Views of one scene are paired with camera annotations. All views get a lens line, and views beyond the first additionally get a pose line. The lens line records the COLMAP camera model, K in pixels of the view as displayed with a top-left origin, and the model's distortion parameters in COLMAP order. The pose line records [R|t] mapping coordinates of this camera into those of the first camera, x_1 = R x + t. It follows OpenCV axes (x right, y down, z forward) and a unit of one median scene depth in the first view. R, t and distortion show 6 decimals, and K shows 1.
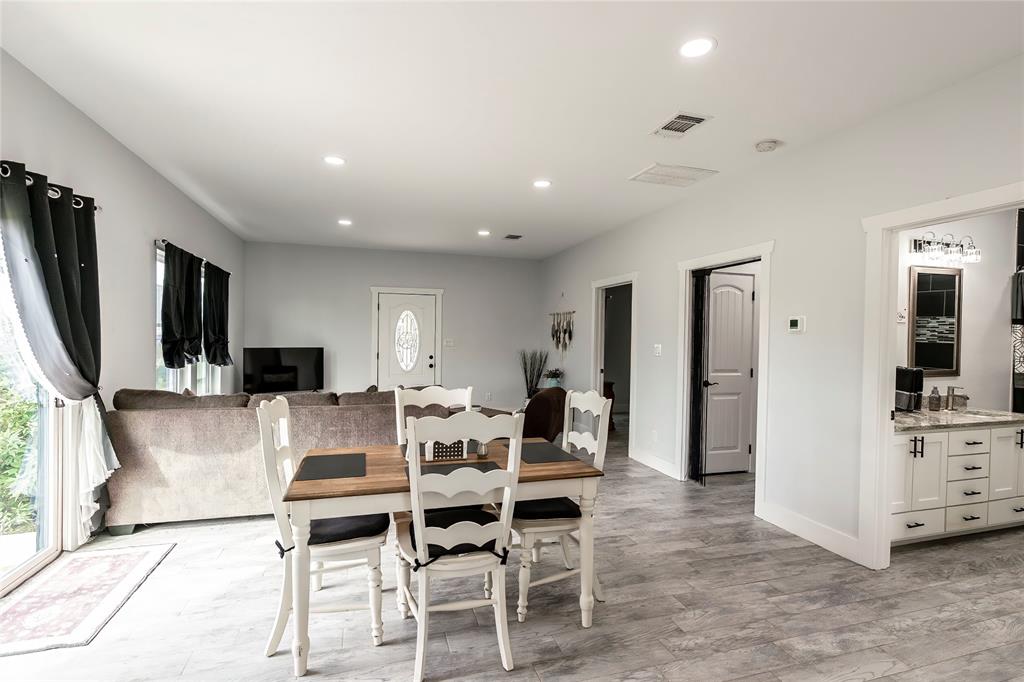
lens RADIAL K [[470.9, 0, 514.9], [0, 470.9, 341.6], [0, 0, 1]] dist [-0.006931, 0.000131]
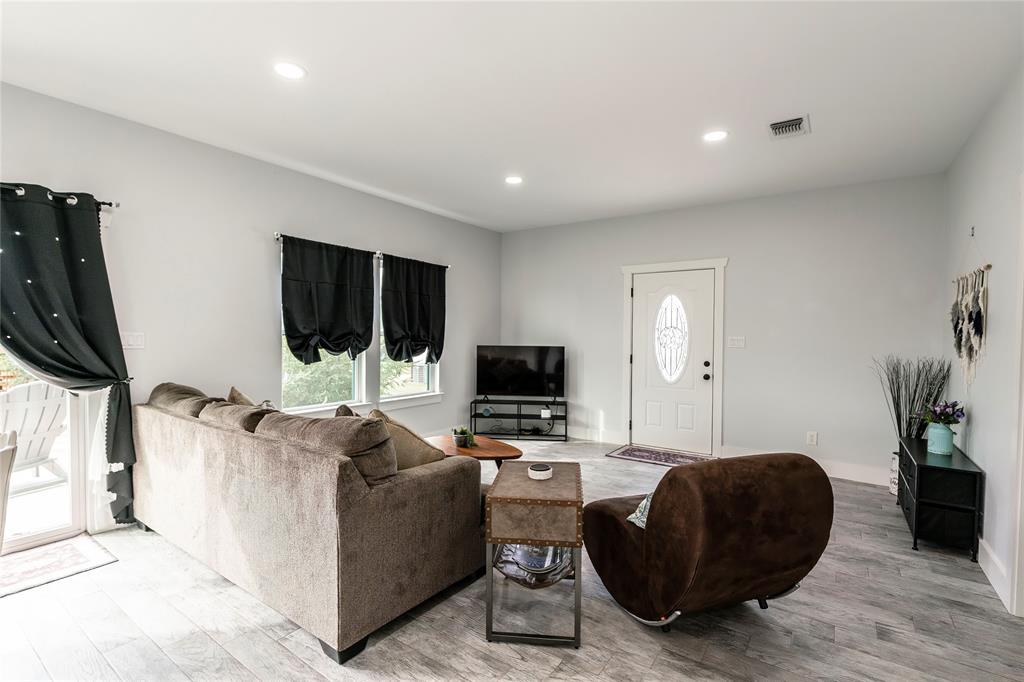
lens RADIAL K [[470.9, 0, 509.2], [0, 470.9, 343.7], [0, 0, 1]] dist [-0.006931, 0.000131]
pose [[0.623630, 0.009297, -0.781665, 0.179730], [-0.006395, 0.999956, 0.006791, 0.002595], [0.781694, 0.000764, 0.623662, 0.422036]]
